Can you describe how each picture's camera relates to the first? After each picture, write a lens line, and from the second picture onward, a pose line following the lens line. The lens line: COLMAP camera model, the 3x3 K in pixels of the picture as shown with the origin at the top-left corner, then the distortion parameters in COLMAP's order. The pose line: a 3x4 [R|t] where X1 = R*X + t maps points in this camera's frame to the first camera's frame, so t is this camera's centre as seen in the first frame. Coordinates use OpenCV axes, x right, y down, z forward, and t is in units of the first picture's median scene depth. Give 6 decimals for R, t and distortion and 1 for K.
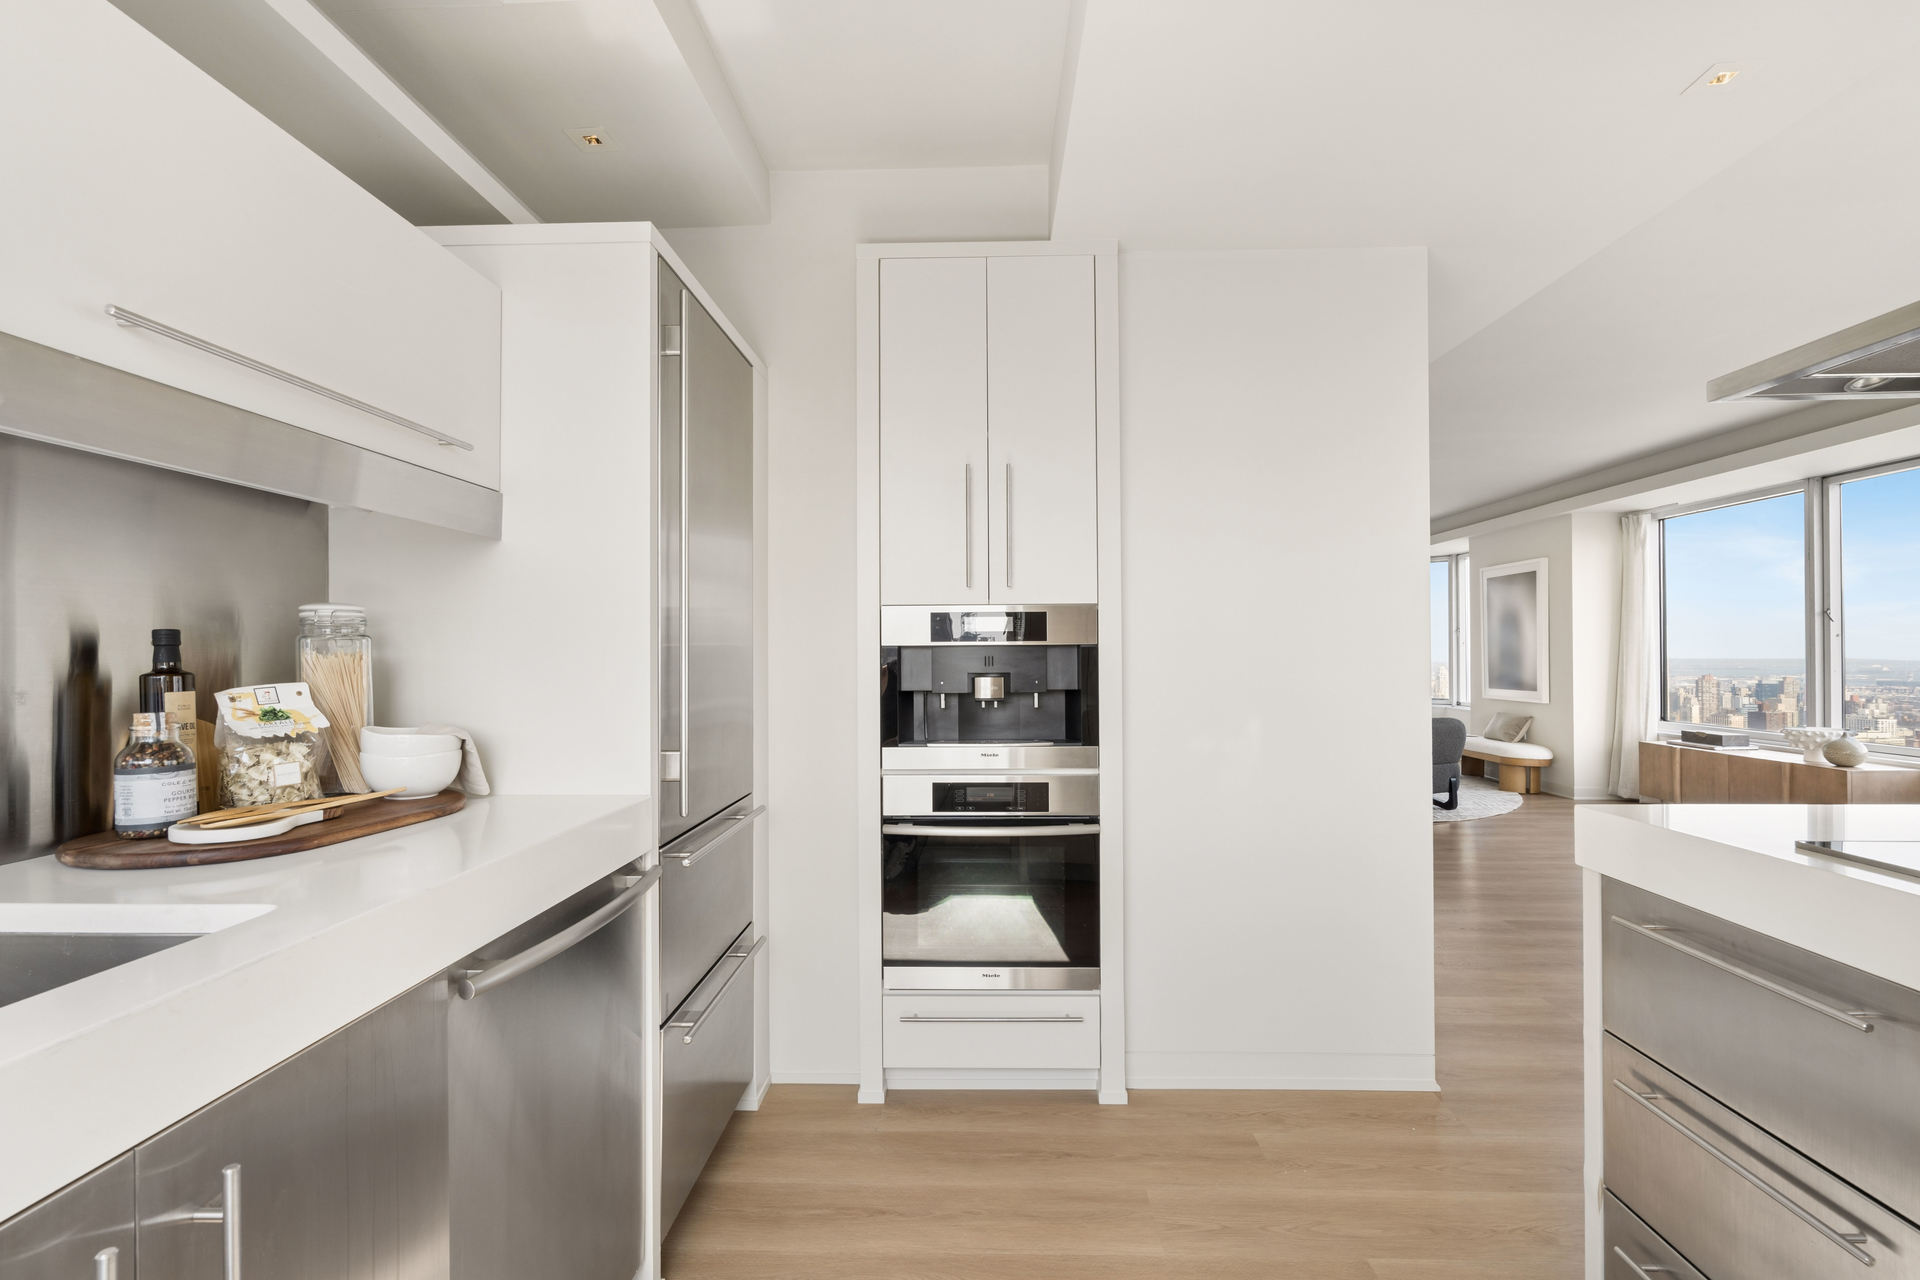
lens RADIAL K [[889.9, 0, 956.0], [0, 889.9, 643.5], [0, 0, 1]] dist [0.002738, 0.000236]
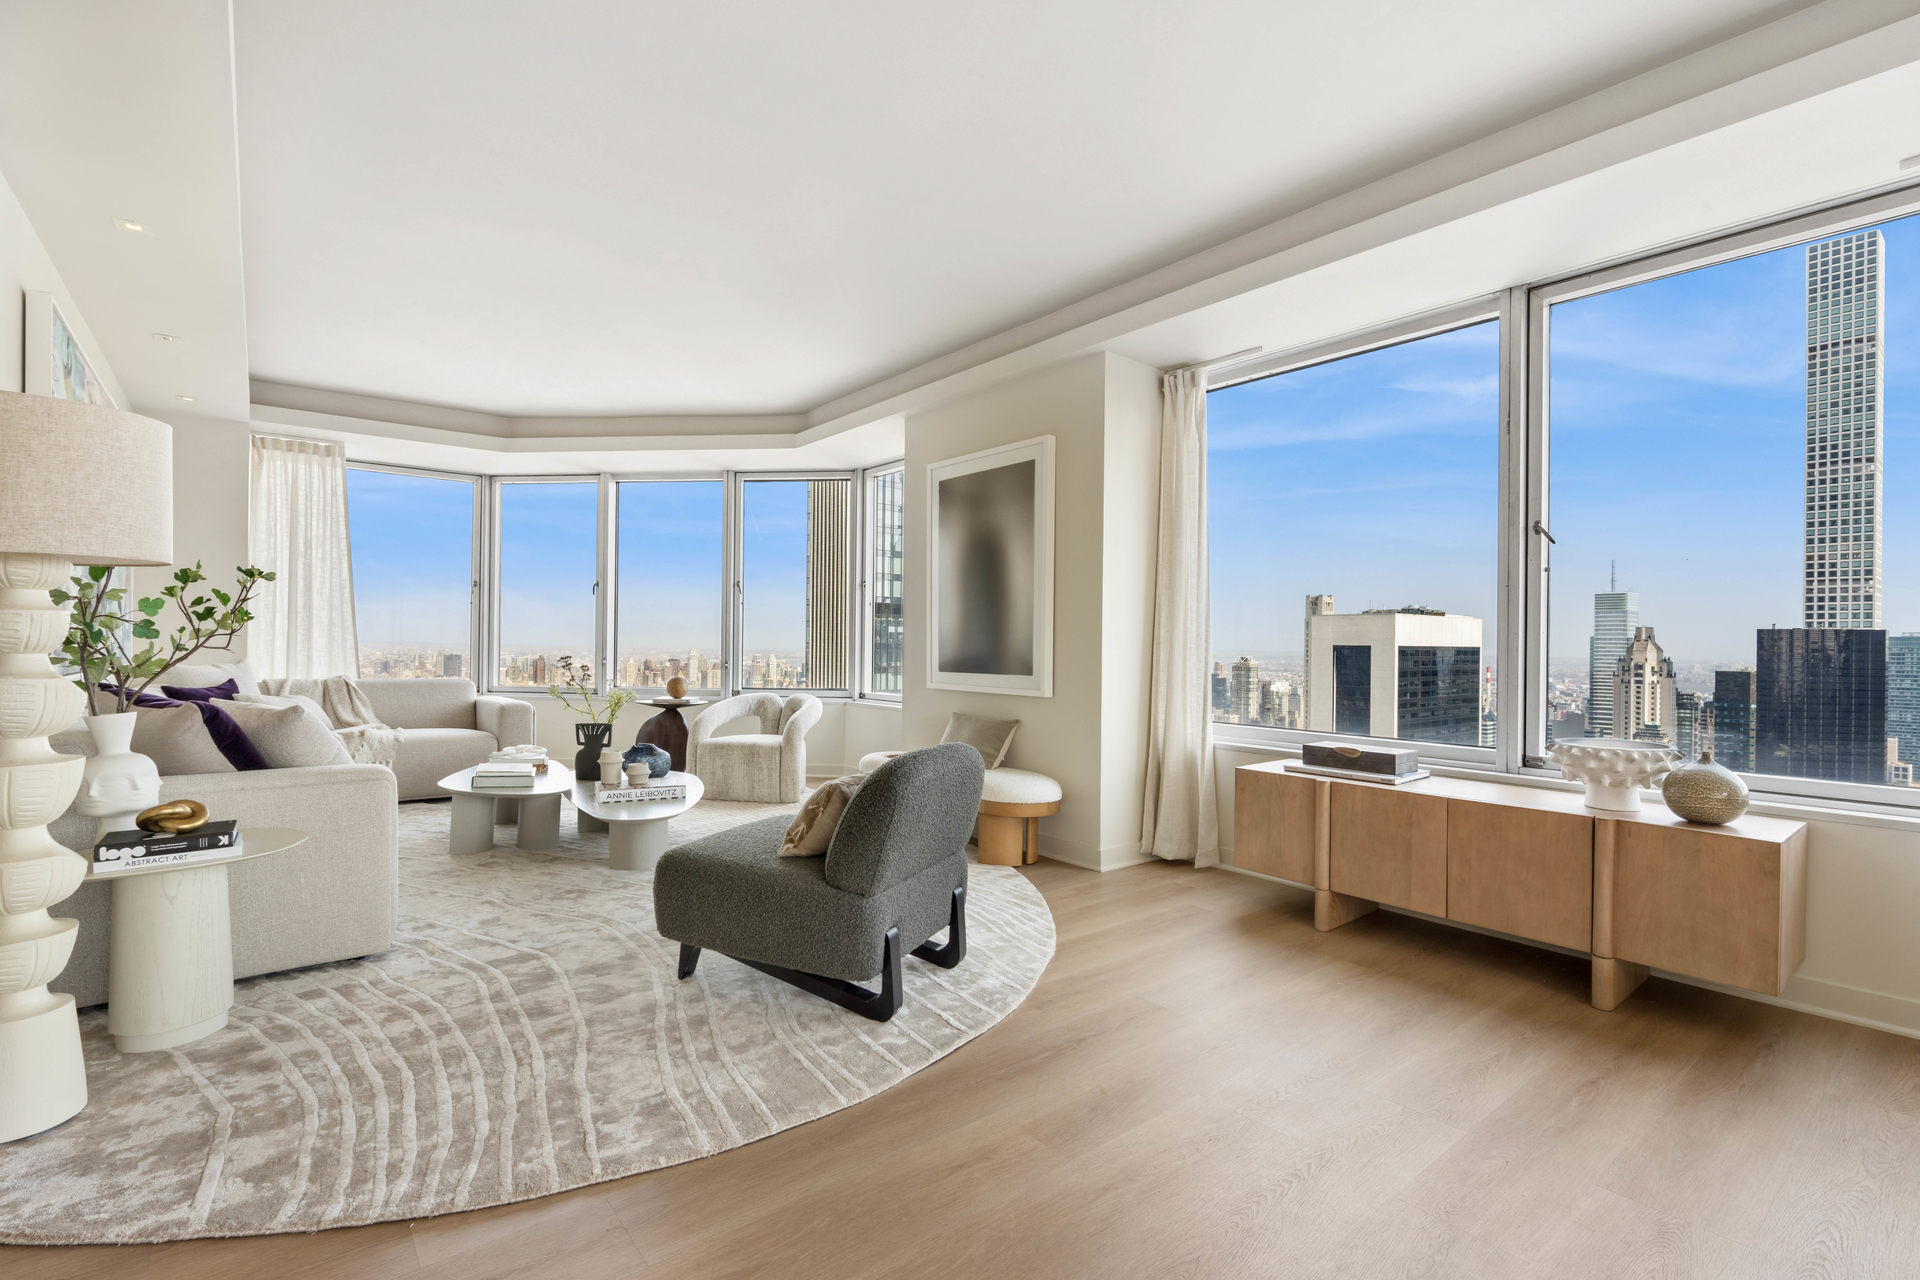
lens RADIAL K [[889.9, 0, 955.5], [0, 889.9, 639.0], [0, 0, 1]] dist [0.002738, 0.000236]
pose [[0.761471, 0.011000, 0.648105, 0.258292], [-0.016772, 0.999856, 0.002735, 0.030397], [-0.647982, -0.012953, 0.761546, 0.617611]]
